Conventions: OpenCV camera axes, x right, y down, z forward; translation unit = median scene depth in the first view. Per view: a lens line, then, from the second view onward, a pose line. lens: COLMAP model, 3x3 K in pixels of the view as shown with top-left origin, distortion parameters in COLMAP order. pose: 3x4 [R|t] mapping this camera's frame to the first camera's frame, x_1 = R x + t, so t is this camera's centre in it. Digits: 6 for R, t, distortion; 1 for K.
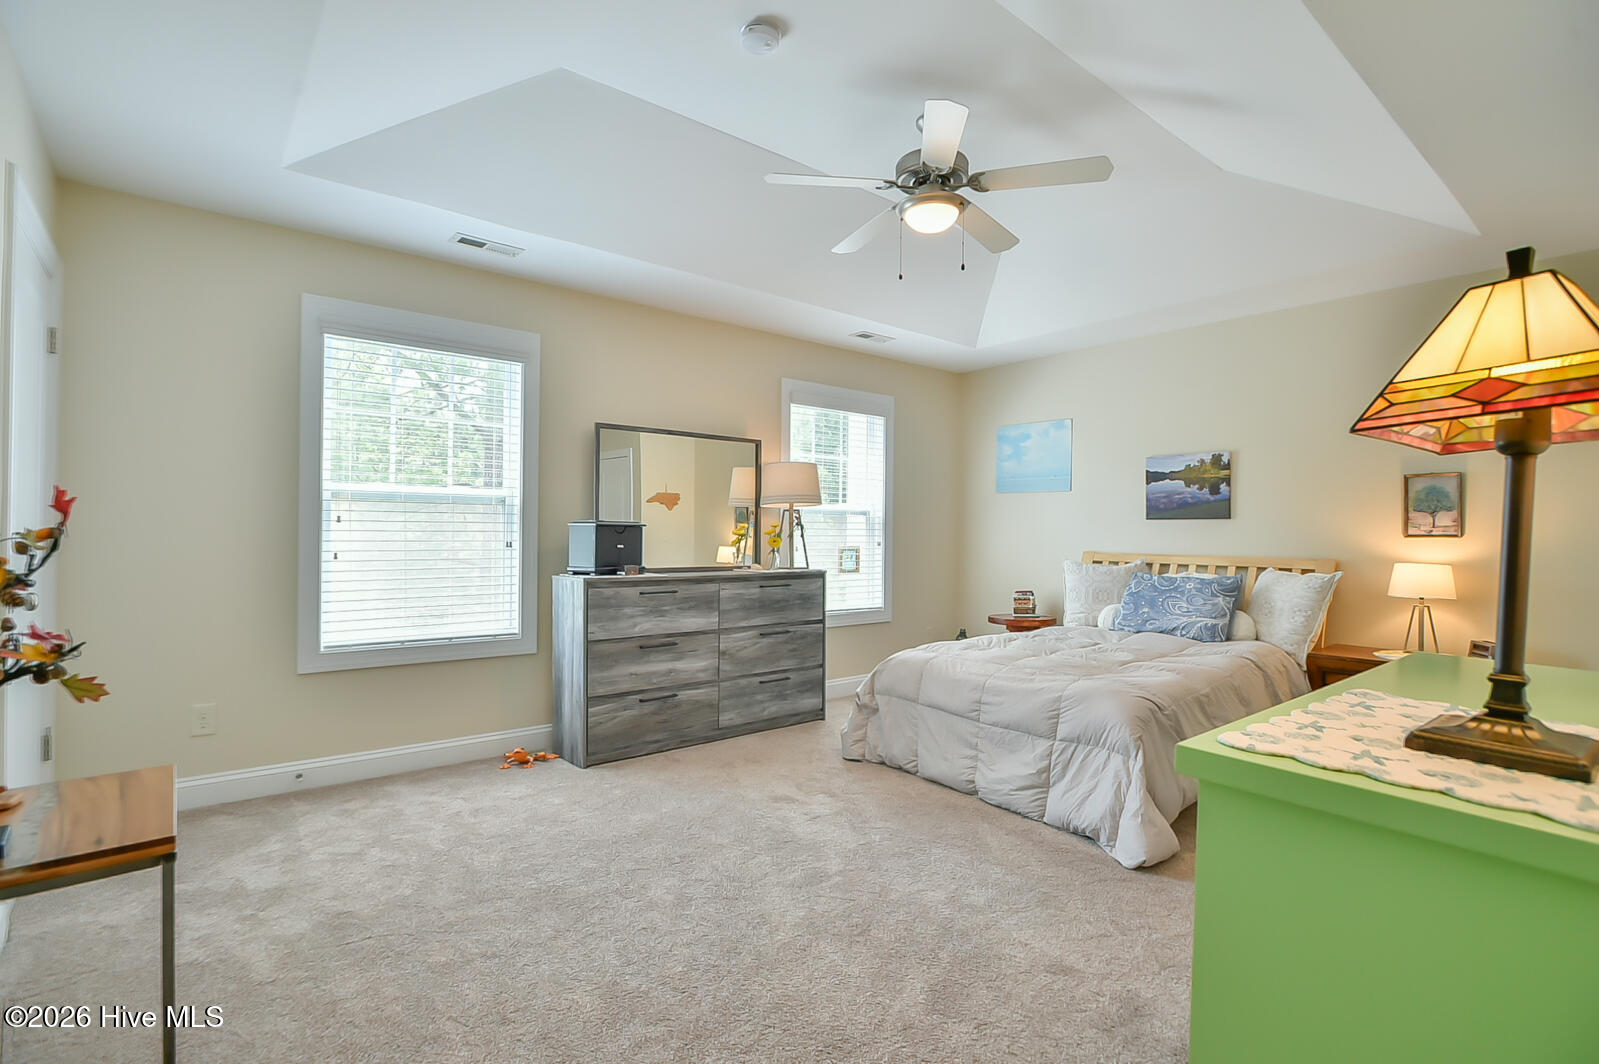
lens RADIAL K [[754.3, 0, 798.3], [0, 754.3, 530.8], [0, 0, 1]] dist [-0.015171, 0.000907]
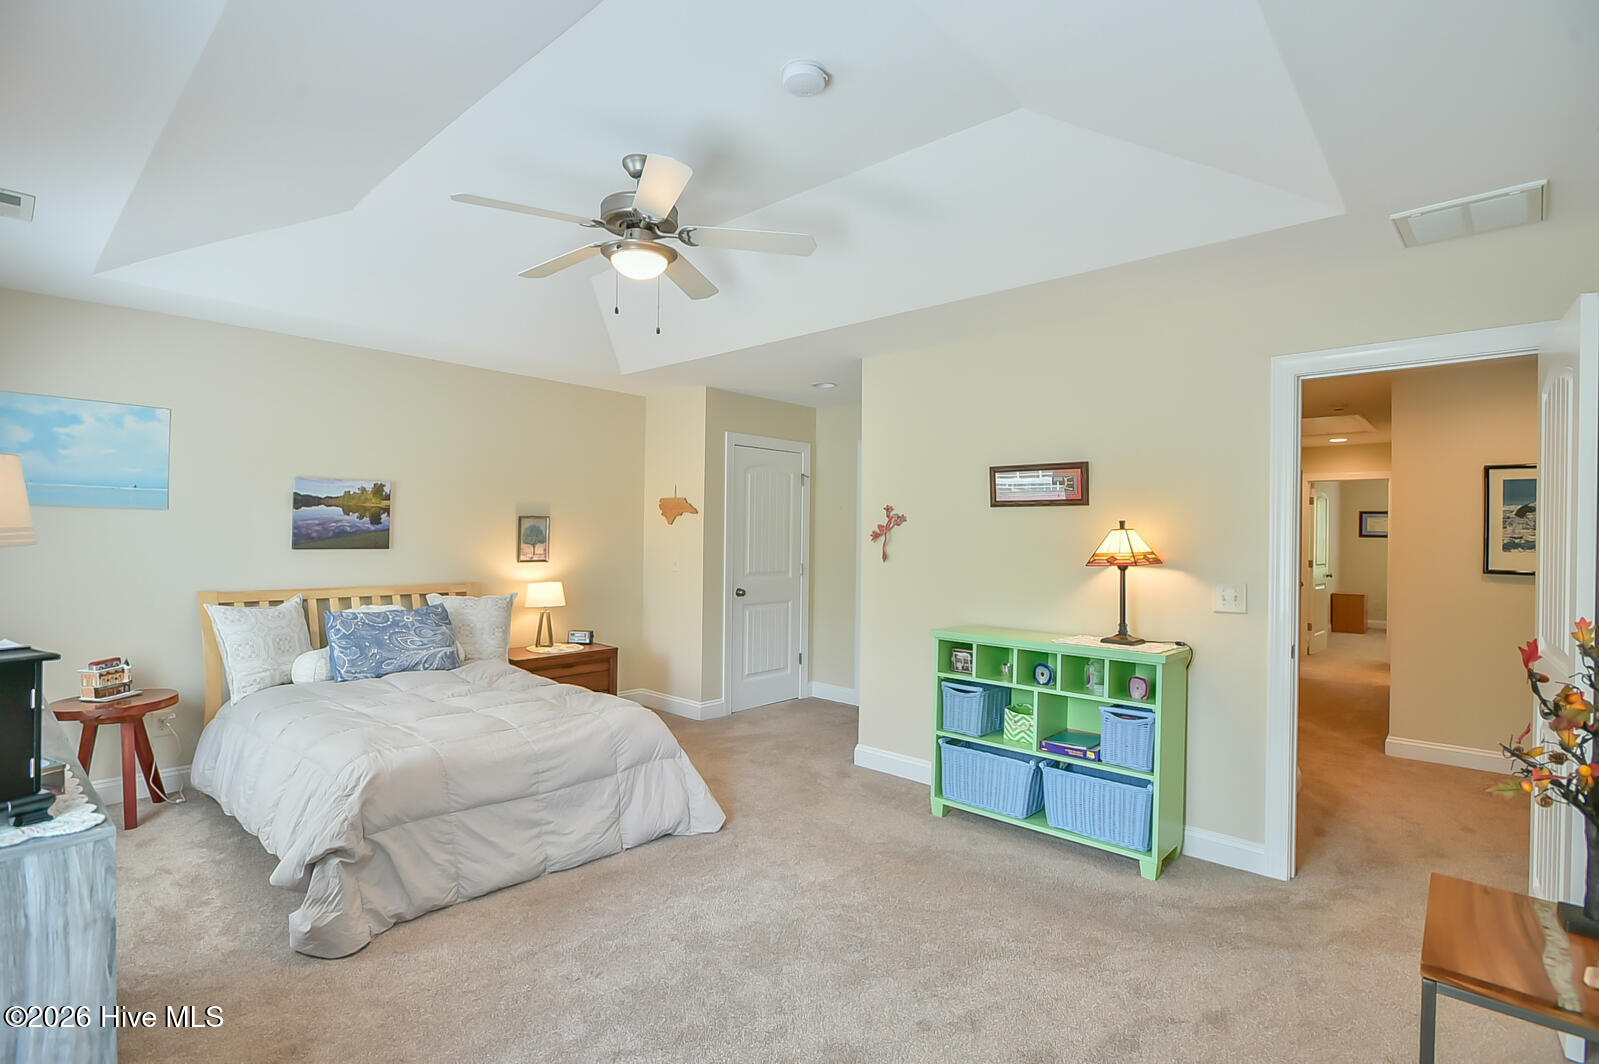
lens RADIAL K [[754.3, 0, 798.3], [0, 754.3, 530.8], [0, 0, 1]] dist [-0.015171, 0.000907]
pose [[-0.143470, -0.009719, 0.989607, -0.512216], [-0.017444, 0.999821, 0.007290, -0.057225], [-0.989501, -0.016217, -0.143614, 0.596246]]
